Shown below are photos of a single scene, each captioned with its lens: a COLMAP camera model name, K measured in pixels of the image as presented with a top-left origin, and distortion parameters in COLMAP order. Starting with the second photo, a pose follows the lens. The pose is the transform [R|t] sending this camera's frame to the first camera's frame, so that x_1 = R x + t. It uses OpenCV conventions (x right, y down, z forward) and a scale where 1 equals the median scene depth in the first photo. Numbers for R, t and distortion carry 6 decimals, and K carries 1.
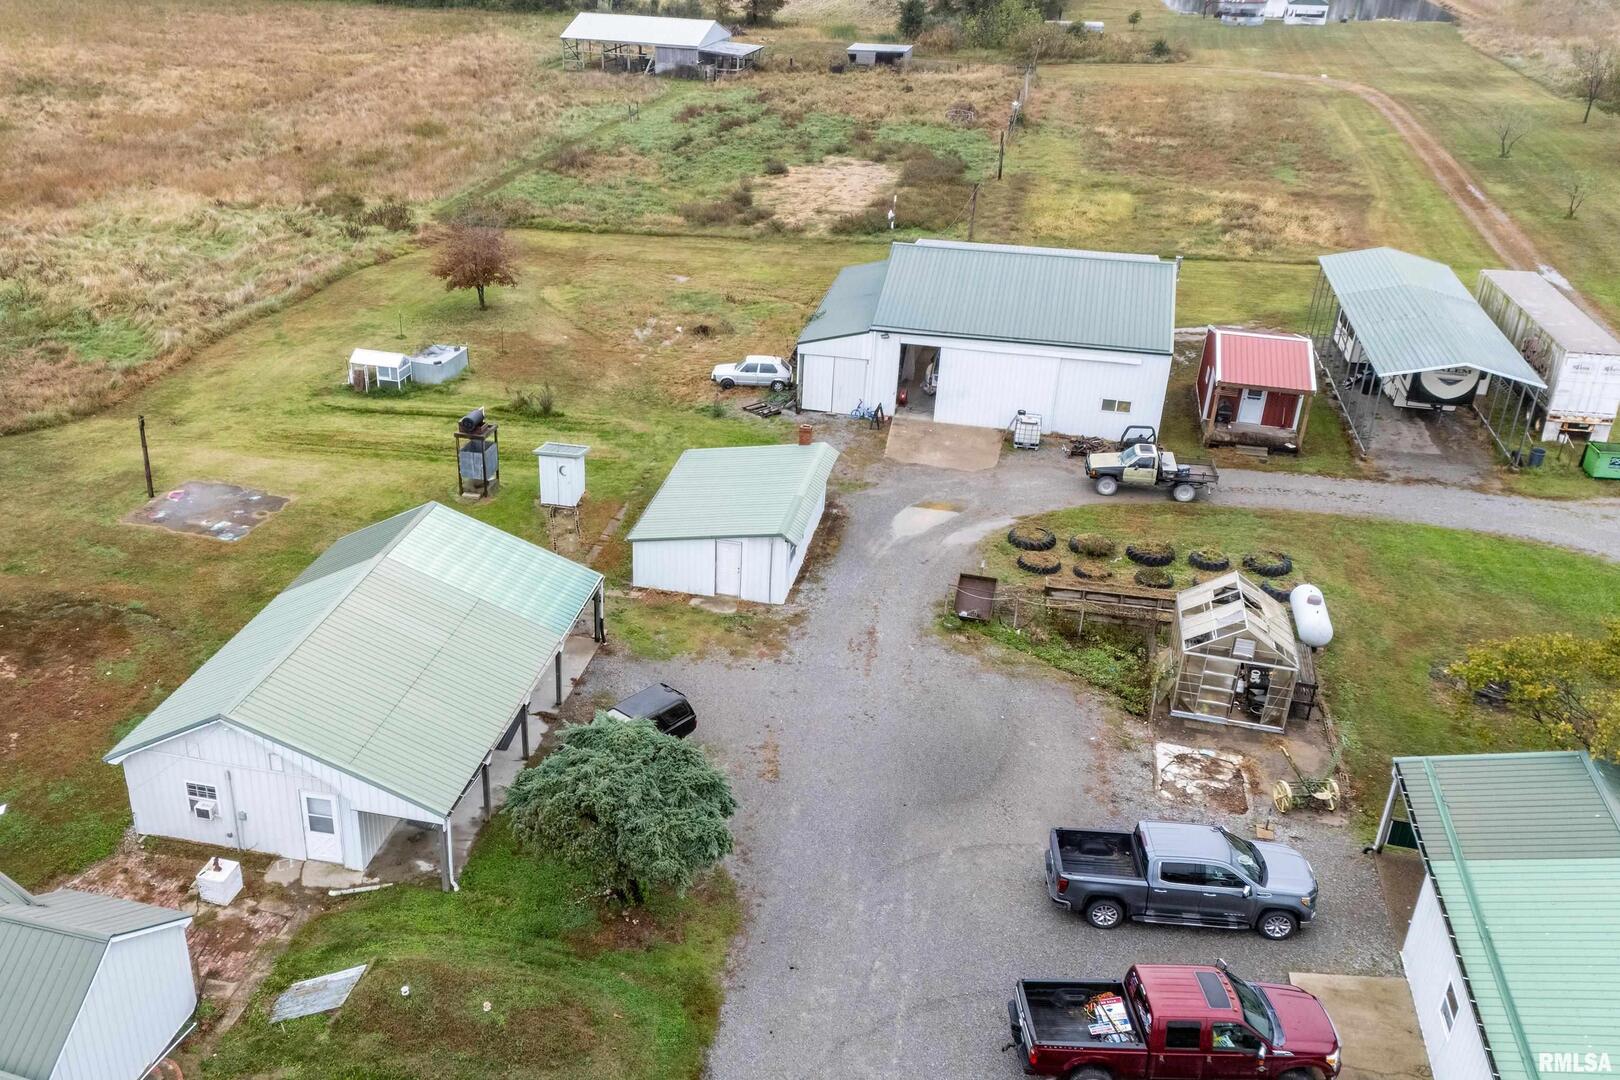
lens RADIAL K [[1406.5, 0, 674.2], [0, 1406.5, 539.0], [0, 0, 1]] dist [0.075481, -0.062130]
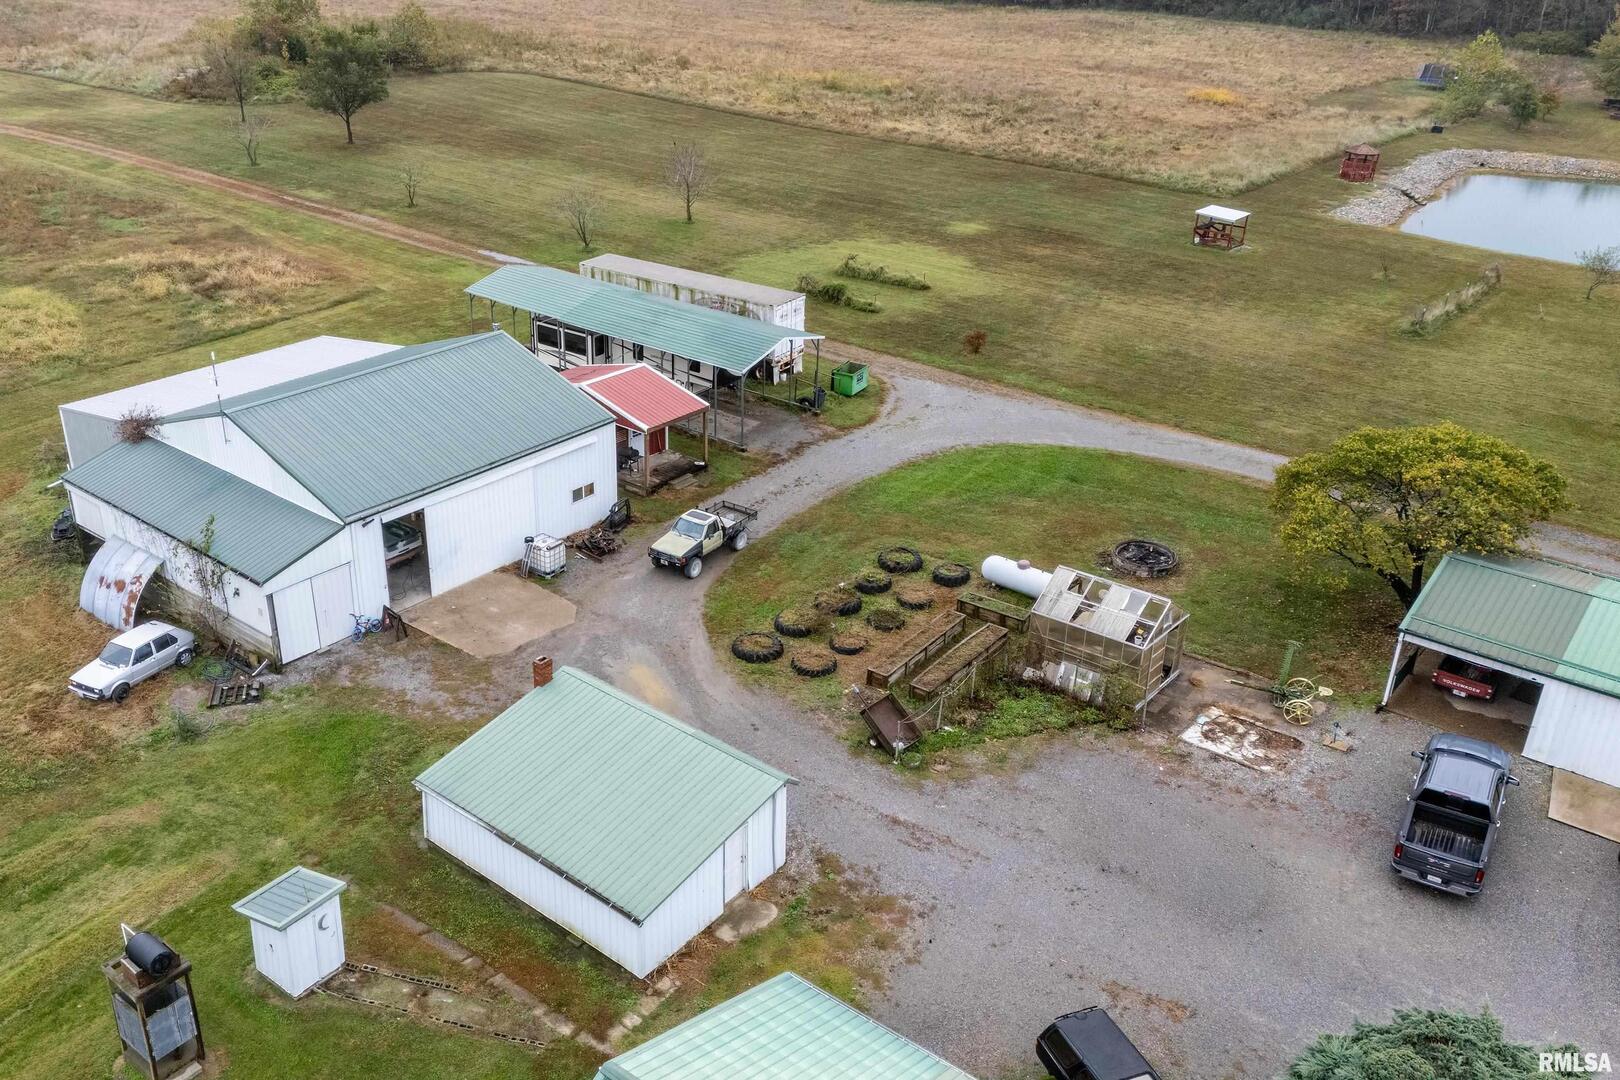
lens RADIAL K [[1398.6, 0, 718.9], [0, 1398.6, 540.4], [0, 0, 1]] dist [0.148425, -0.247381]
pose [[0.431862, -0.402364, 0.807216, -0.333524], [0.403938, 0.886488, 0.225771, -0.202769], [-0.806430, 0.228564, 0.545371, 0.392176]]
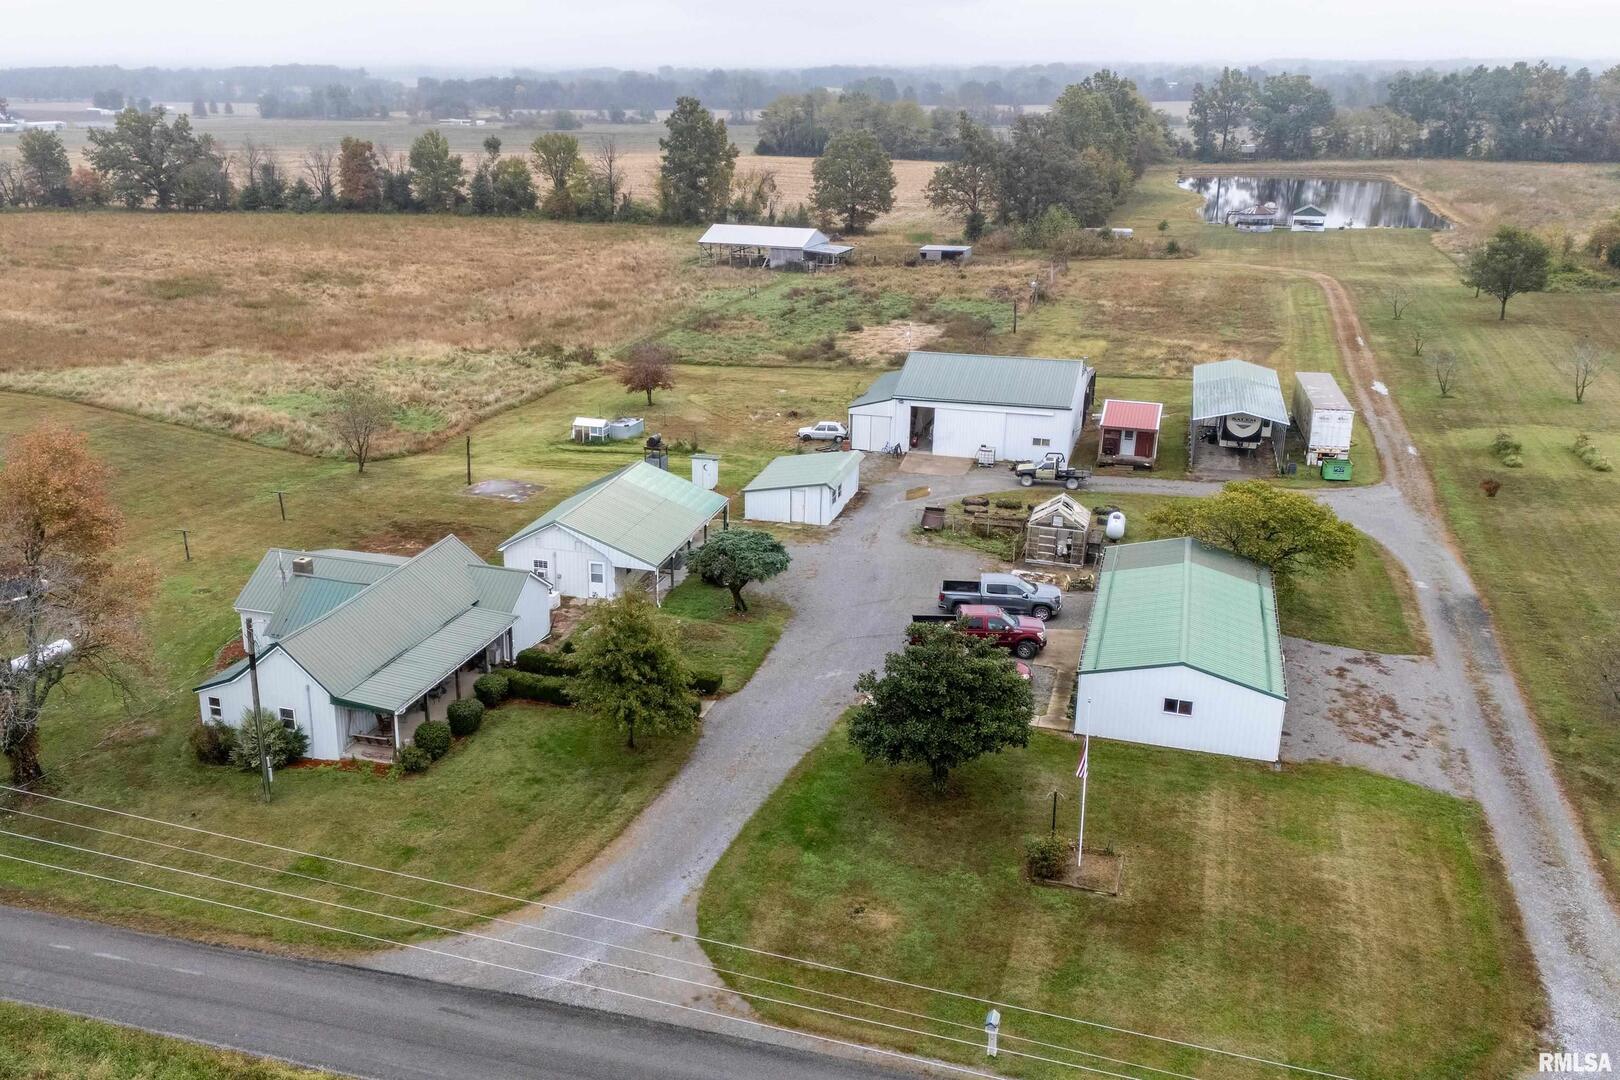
lens RADIAL K [[1398.6, 0, 718.9], [0, 1398.6, 540.4], [0, 0, 1]] dist [0.148425, -0.247381]
pose [[0.998531, 0.006858, -0.053745, 0.023350], [-0.014251, 0.990273, -0.138406, 0.218478], [0.052273, 0.138968, 0.988916, -0.541983]]
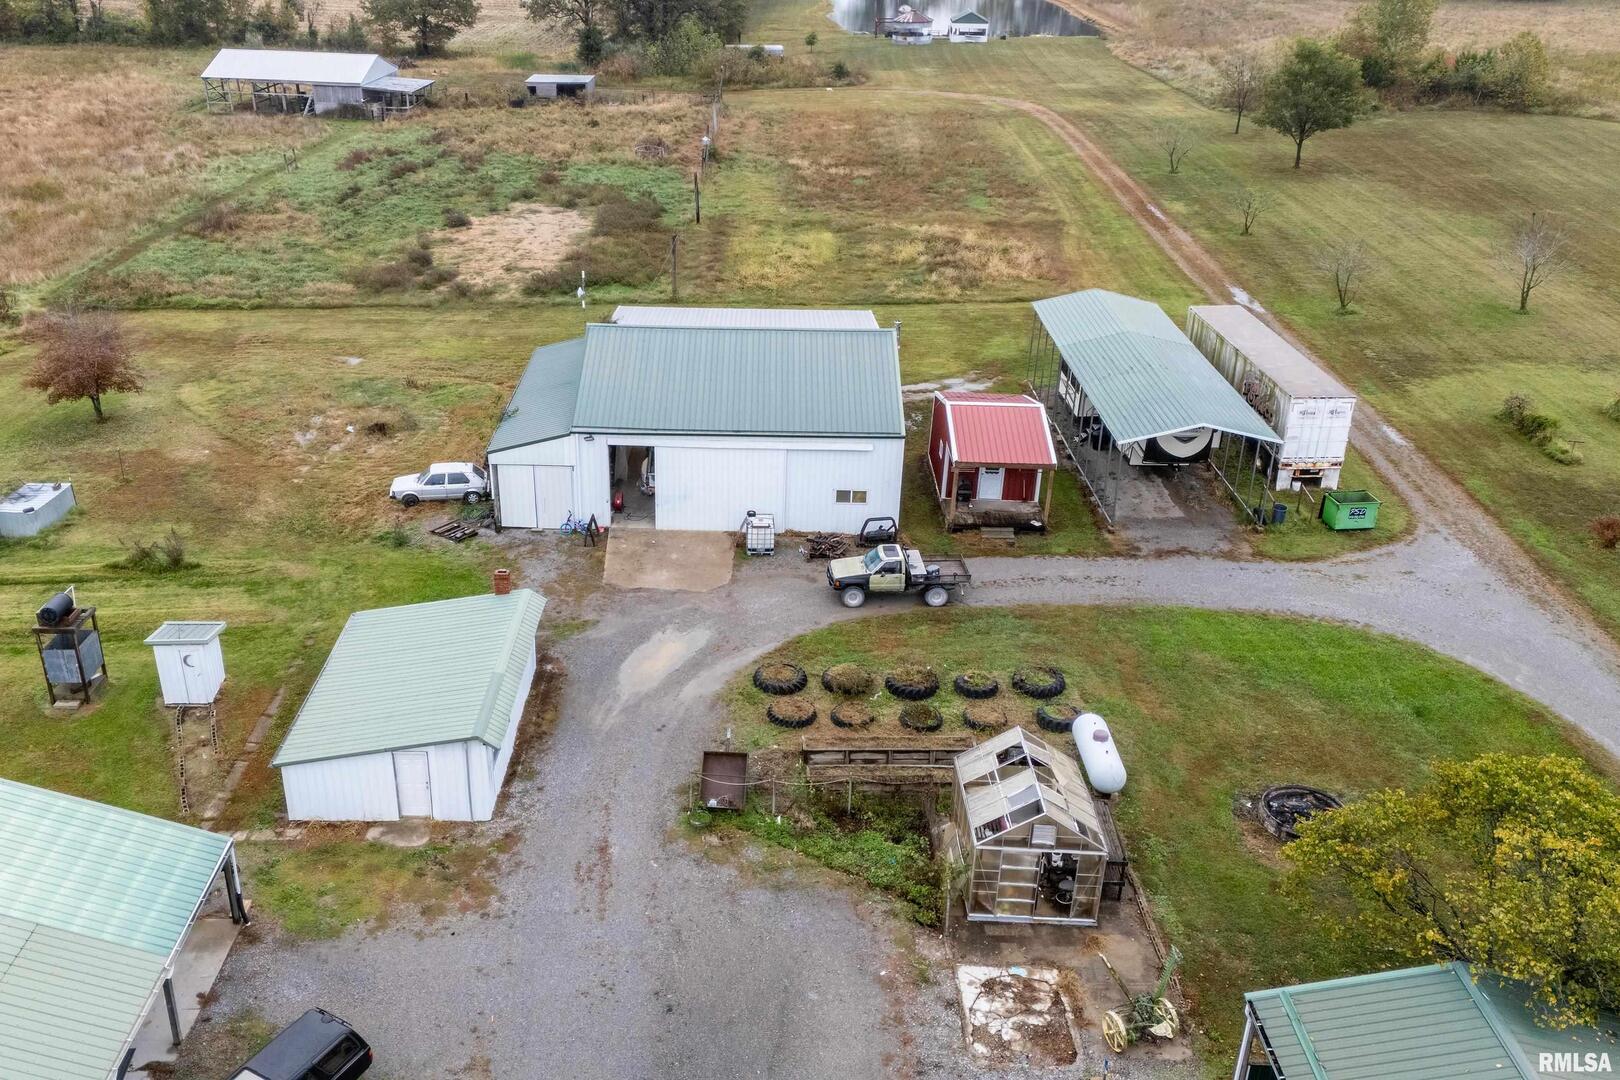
lens RADIAL K [[1398.6, 0, 718.9], [0, 1398.6, 540.4], [0, 0, 1]] dist [0.148425, -0.247381]
pose [[0.971888, -0.103181, 0.211629, 0.035279], [0.105460, 0.994423, 0.000522, -0.065698], [-0.210503, 0.021811, 0.977350, 0.134439]]
